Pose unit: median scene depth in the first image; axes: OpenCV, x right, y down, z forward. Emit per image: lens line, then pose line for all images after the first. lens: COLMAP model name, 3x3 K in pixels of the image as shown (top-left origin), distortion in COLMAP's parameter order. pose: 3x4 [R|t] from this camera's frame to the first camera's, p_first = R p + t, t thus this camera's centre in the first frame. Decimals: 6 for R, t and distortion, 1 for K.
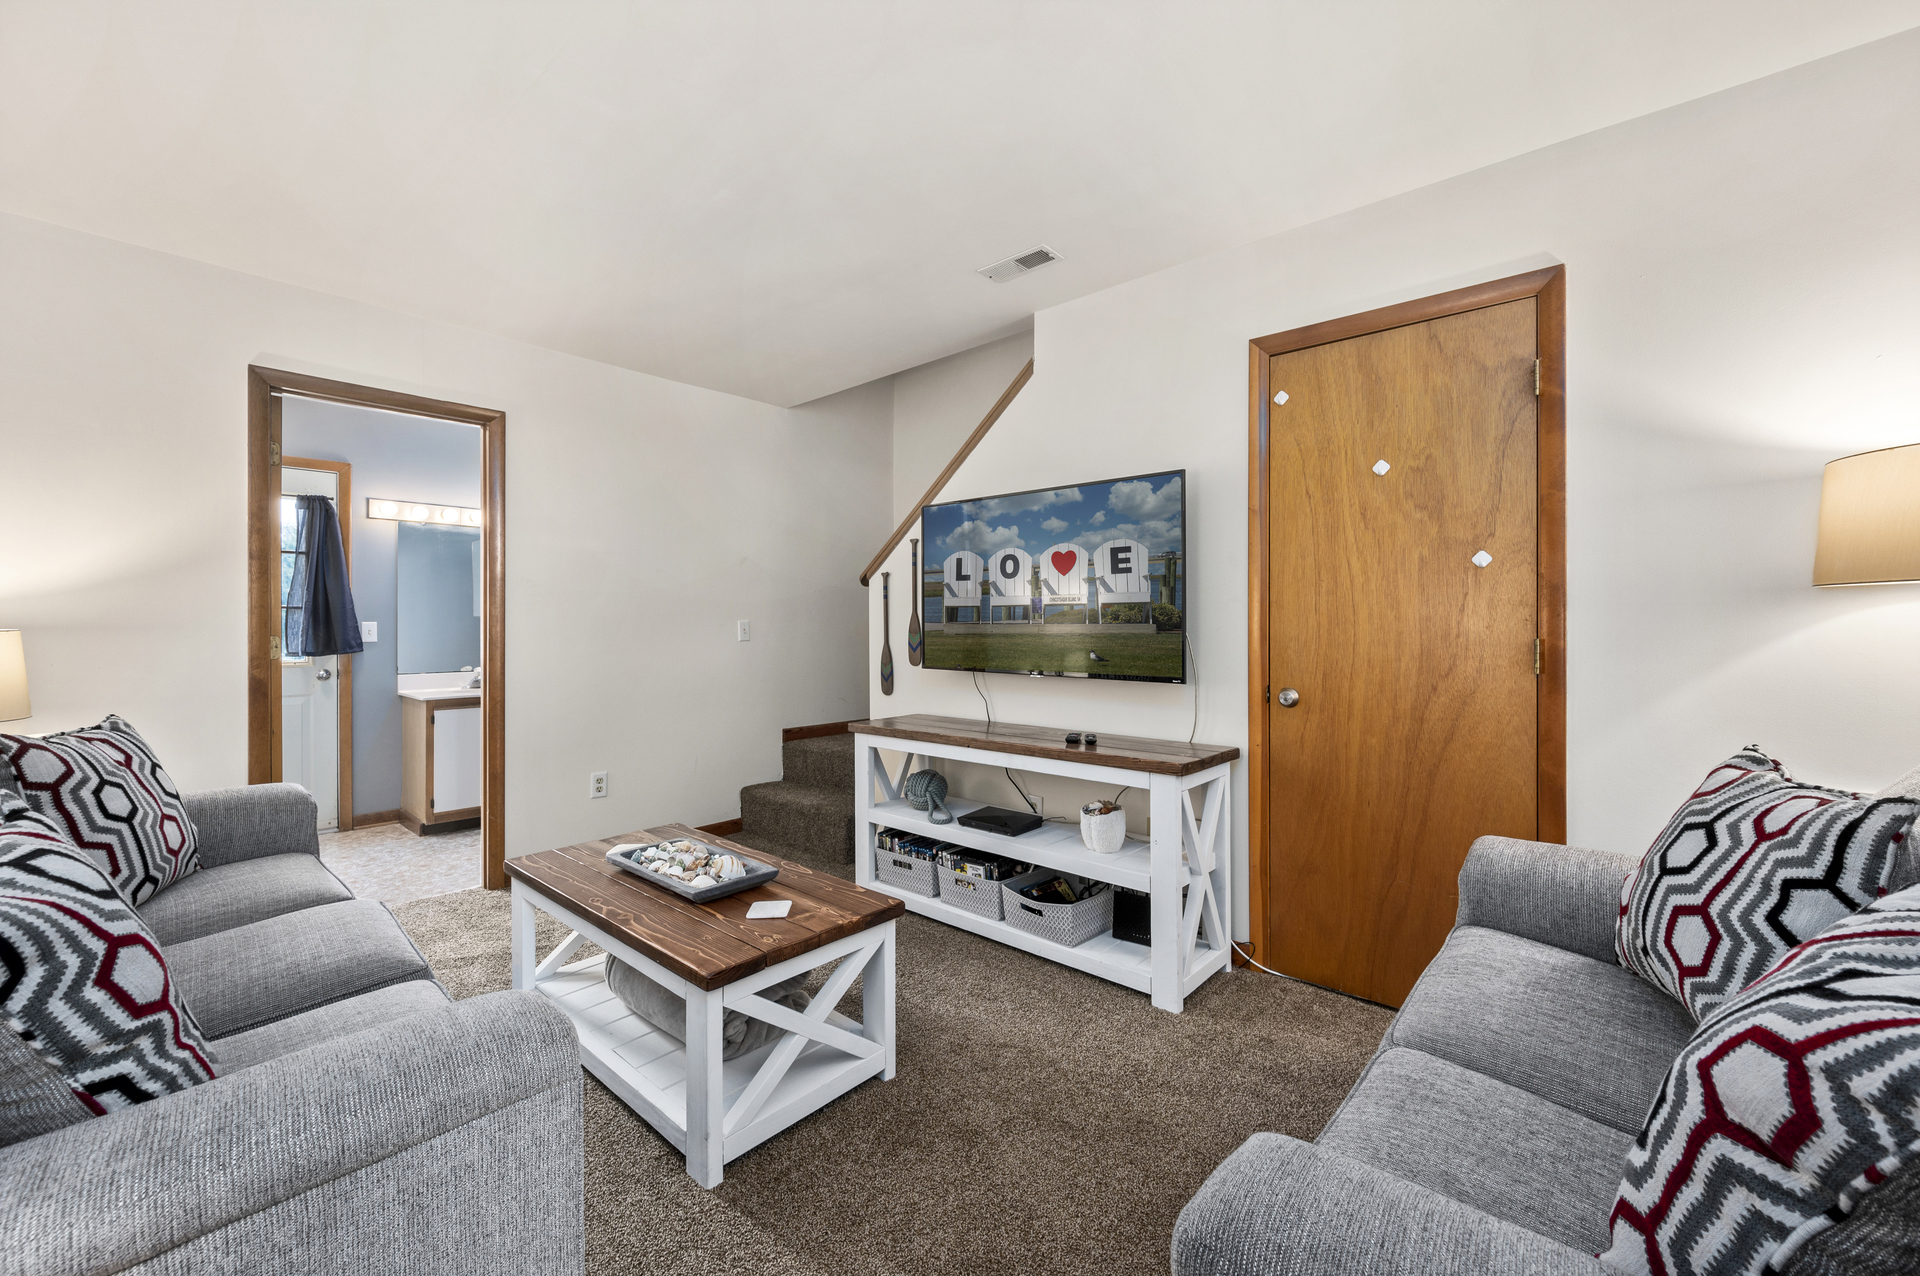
lens RADIAL K [[762.9, 0, 962.1], [0, 762.9, 628.1], [0, 0, 1]] dist [-0.000146, 0.000145]
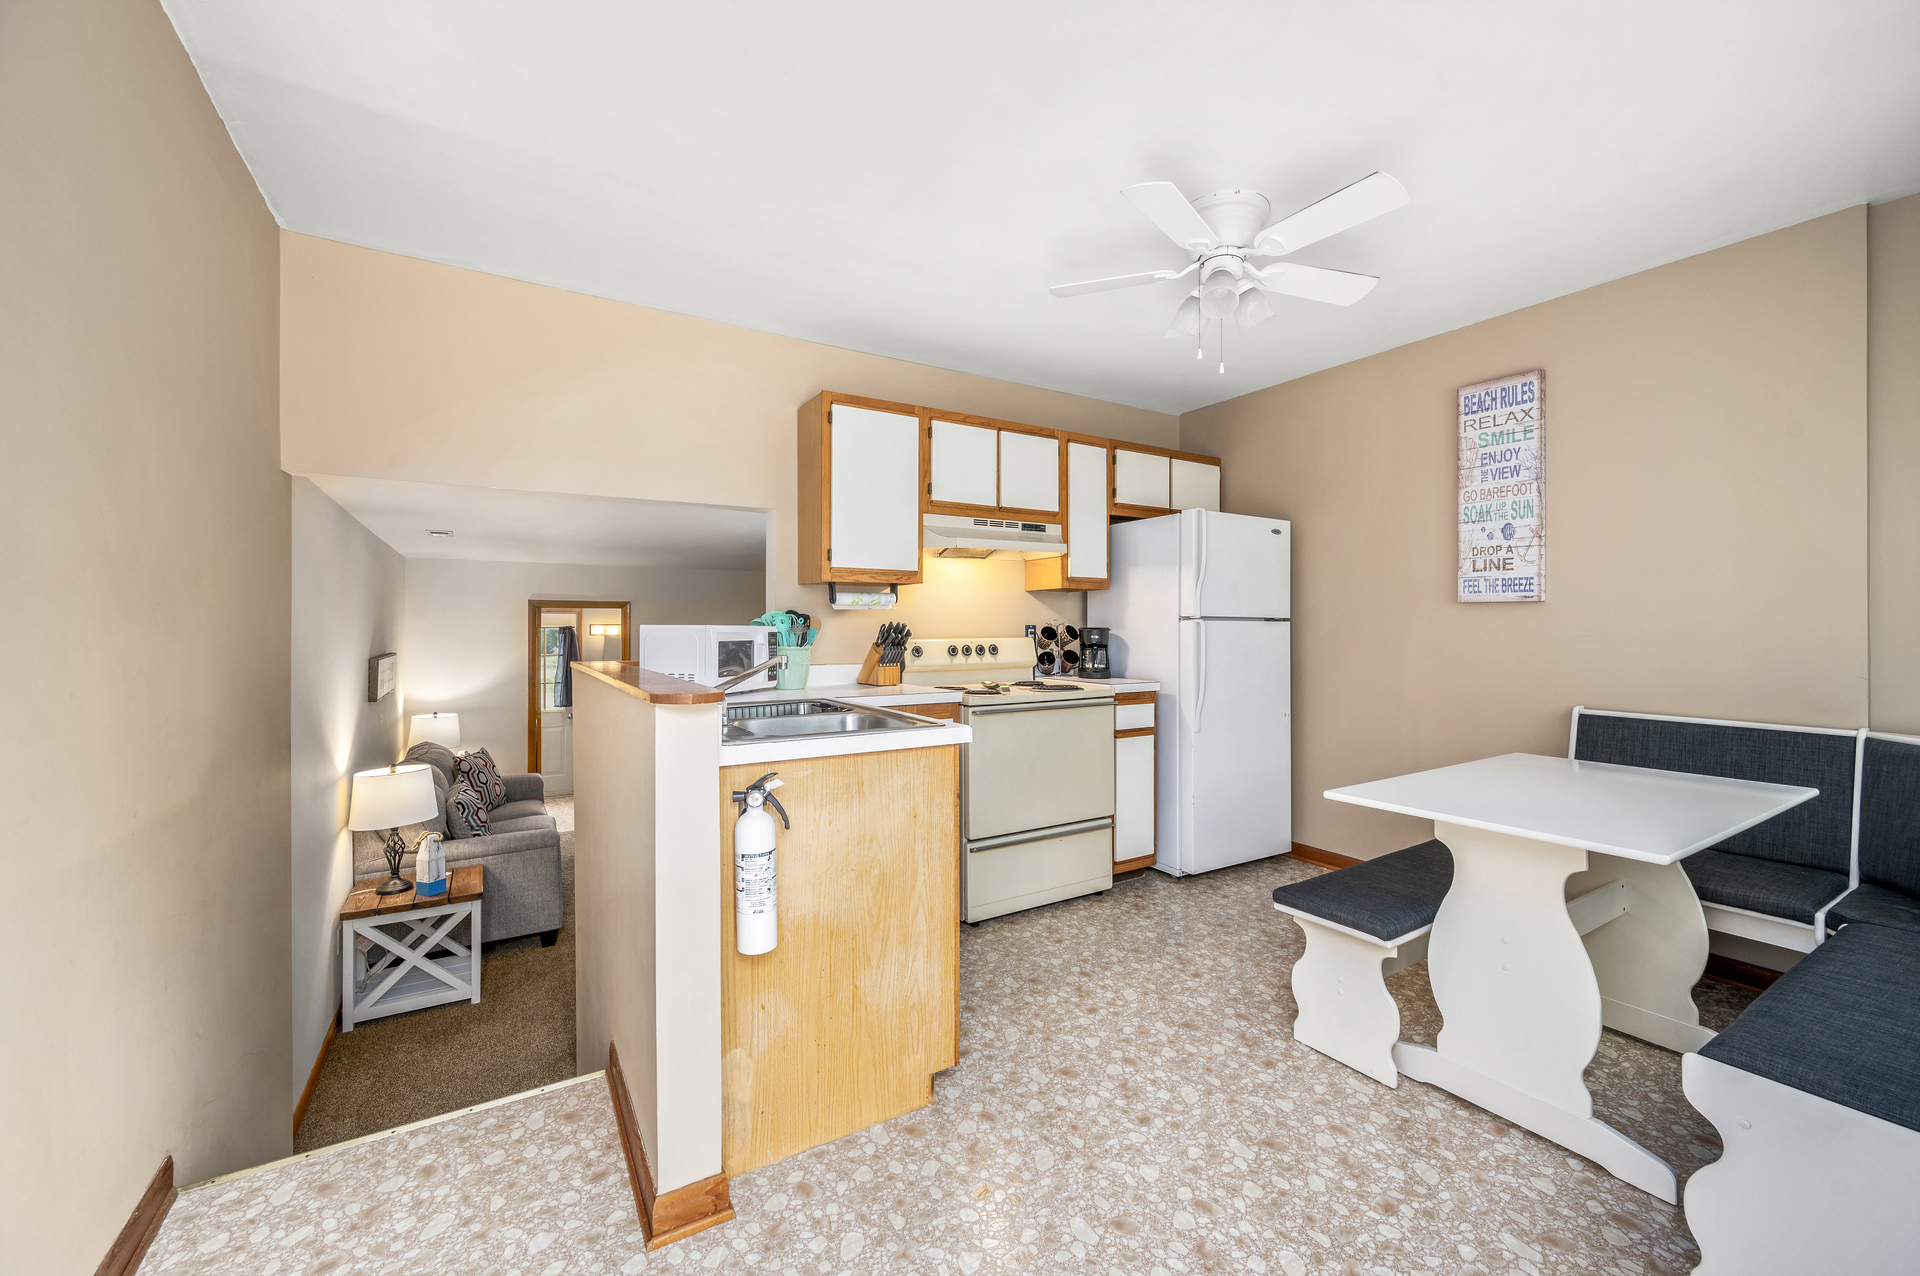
lens RADIAL K [[762.9, 0, 959.2], [0, 762.9, 634.7], [0, 0, 1]] dist [-0.000146, 0.000145]
pose [[0.956972, 0.001636, -0.290176, 1.469375], [-0.001496, 0.999999, 0.000702, -0.321047], [0.290176, -0.000238, 0.956973, -1.257137]]
